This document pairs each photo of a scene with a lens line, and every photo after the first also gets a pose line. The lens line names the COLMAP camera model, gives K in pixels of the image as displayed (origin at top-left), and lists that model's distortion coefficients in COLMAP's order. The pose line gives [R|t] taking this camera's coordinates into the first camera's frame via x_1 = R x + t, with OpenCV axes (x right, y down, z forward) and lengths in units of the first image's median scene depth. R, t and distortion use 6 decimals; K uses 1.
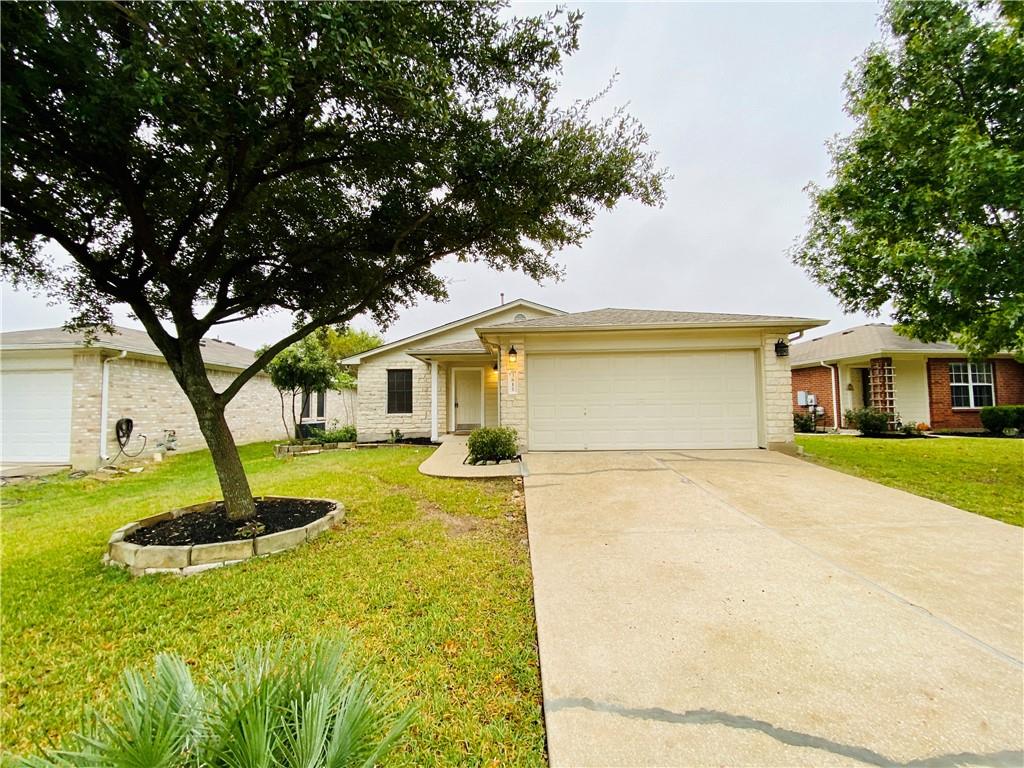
lens RADIAL K [[418.7, 0, 514.7], [0, 418.7, 385.9], [0, 0, 1]] dist [0.005629, -0.012178]
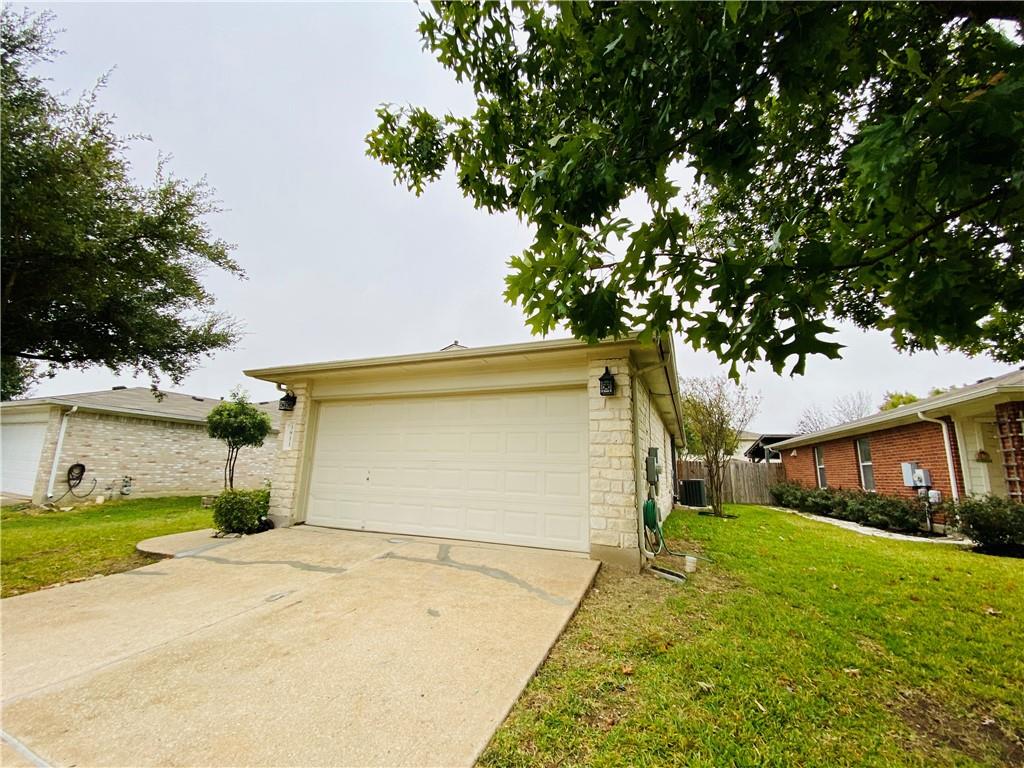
lens RADIAL K [[418.7, 0, 516.3], [0, 418.7, 390.0], [0, 0, 1]] dist [0.005629, -0.012178]
pose [[0.926166, -0.031862, -0.375768, 0.771789], [-0.021383, 0.990384, -0.136680, 0.006263], [0.376510, 0.134624, 0.916579, 0.422699]]
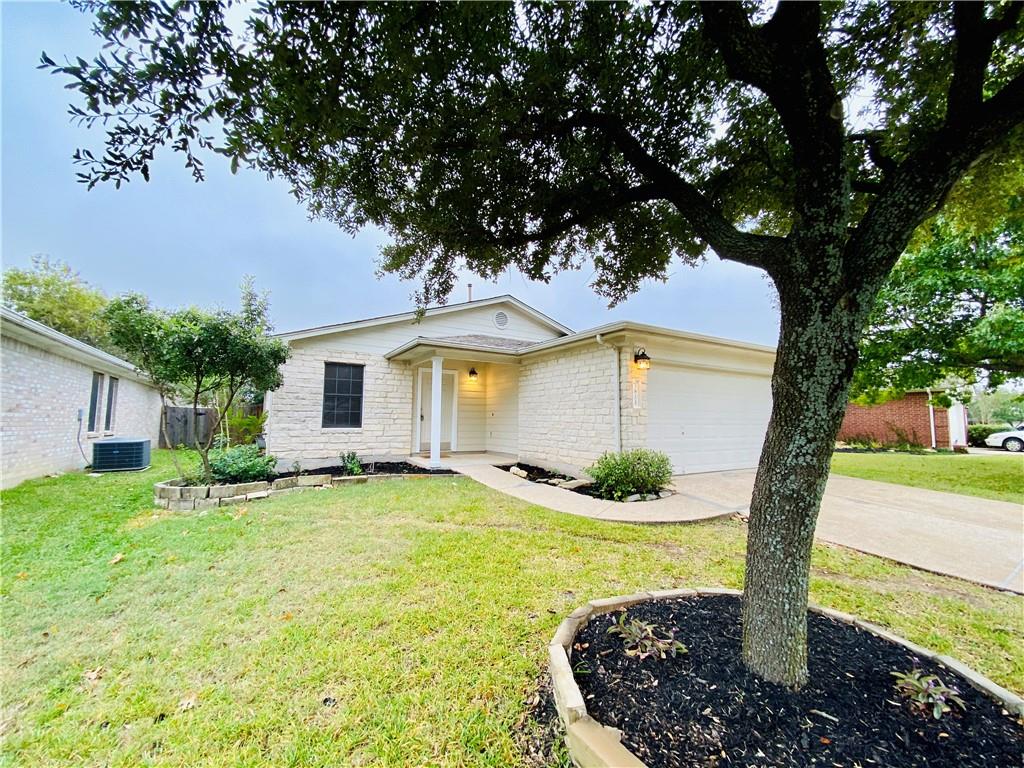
lens RADIAL K [[418.7, 0, 517.0], [0, 418.7, 385.4], [0, 0, 1]] dist [0.005629, -0.012178]
pose [[0.847055, 0.067620, 0.527187, -0.677851], [-0.048659, 0.997575, -0.049771, 0.028729], [-0.529274, 0.016506, 0.848291, 0.455347]]
